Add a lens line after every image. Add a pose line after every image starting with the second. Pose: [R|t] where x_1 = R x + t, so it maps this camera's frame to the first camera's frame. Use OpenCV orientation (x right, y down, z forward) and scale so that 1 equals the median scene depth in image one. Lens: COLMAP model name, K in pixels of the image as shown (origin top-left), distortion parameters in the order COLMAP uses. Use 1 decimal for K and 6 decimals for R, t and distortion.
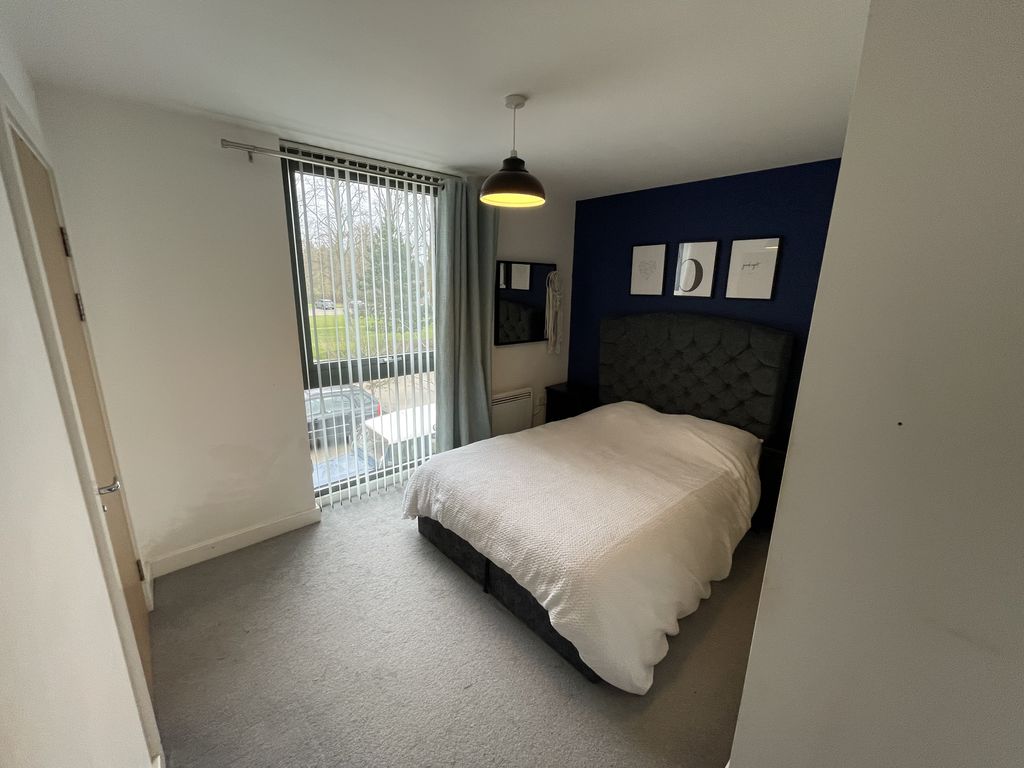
lens RADIAL K [[414.1, 0, 517.4], [0, 414.1, 384.7], [0, 0, 1]] dist [-0.000095, 0.000030]
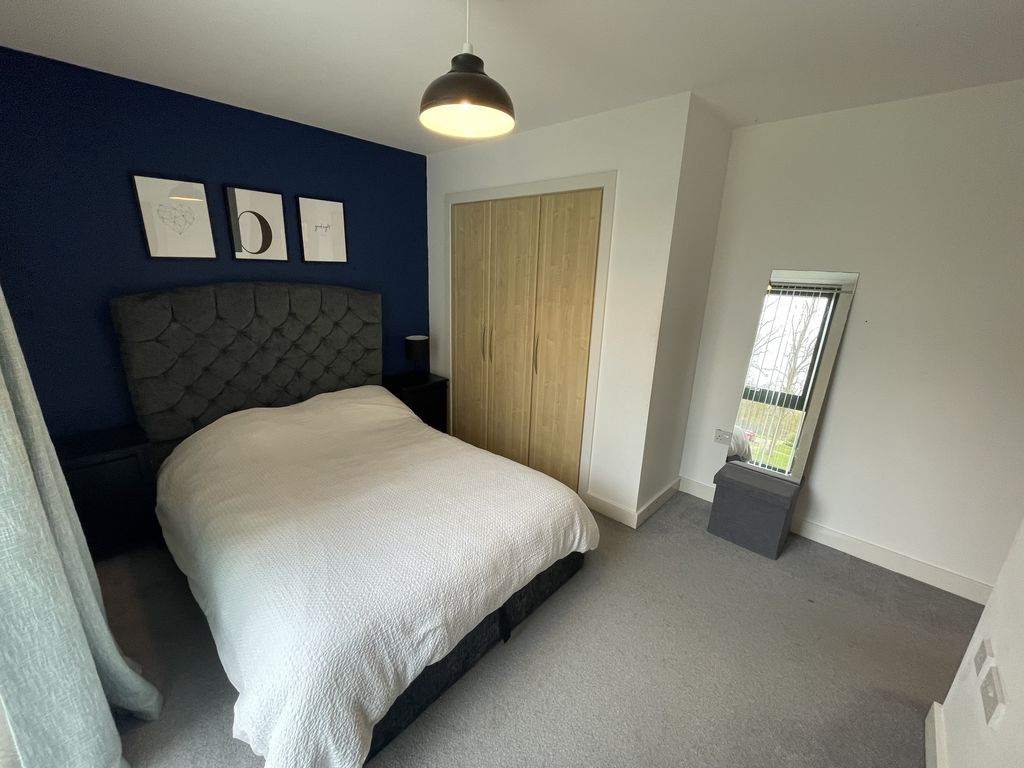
lens RADIAL K [[414.1, 0, 517.4], [0, 414.1, 384.7], [0, 0, 1]] dist [-0.000095, 0.000030]
pose [[-0.082586, -0.306213, 0.948374, -0.479366], [0.195256, 0.928209, 0.316705, -0.150087], [-0.977269, 0.211331, -0.016867, 0.596570]]
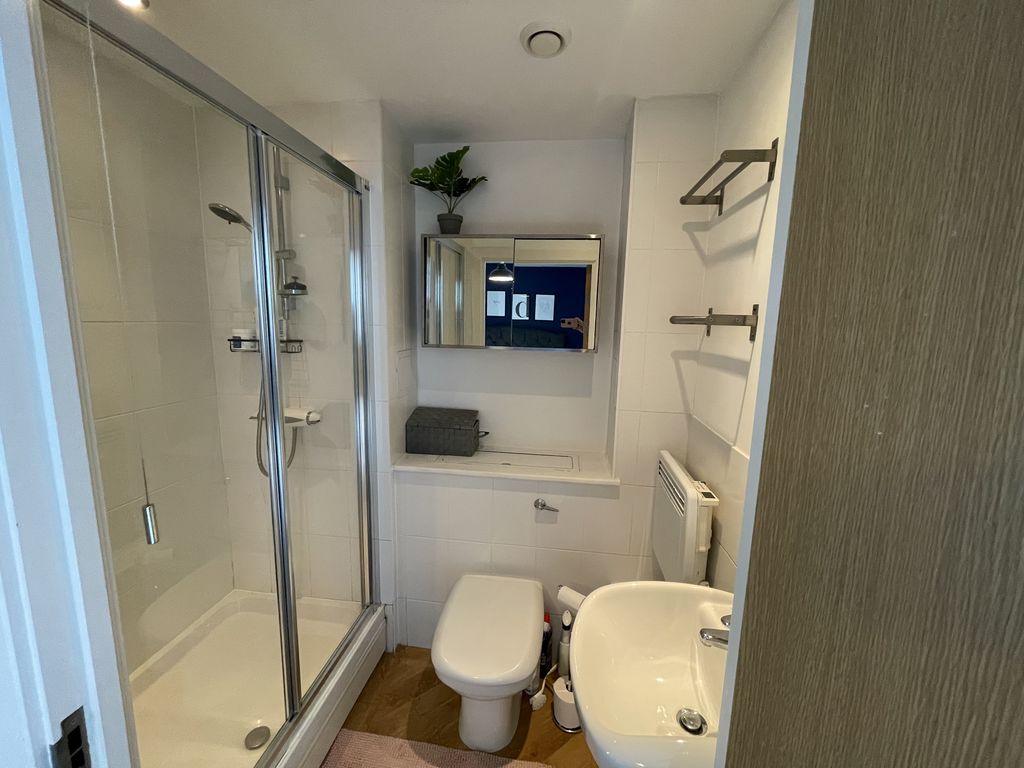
lens RADIAL K [[414.1, 0, 517.4], [0, 414.1, 384.7], [0, 0, 1]] dist [-0.000095, 0.000030]
pose [[0.755641, -0.100775, 0.647187, -0.979812], [0.143236, 0.989601, -0.013146, 0.136323], [-0.639132, 0.102634, 0.762218, -0.545170]]
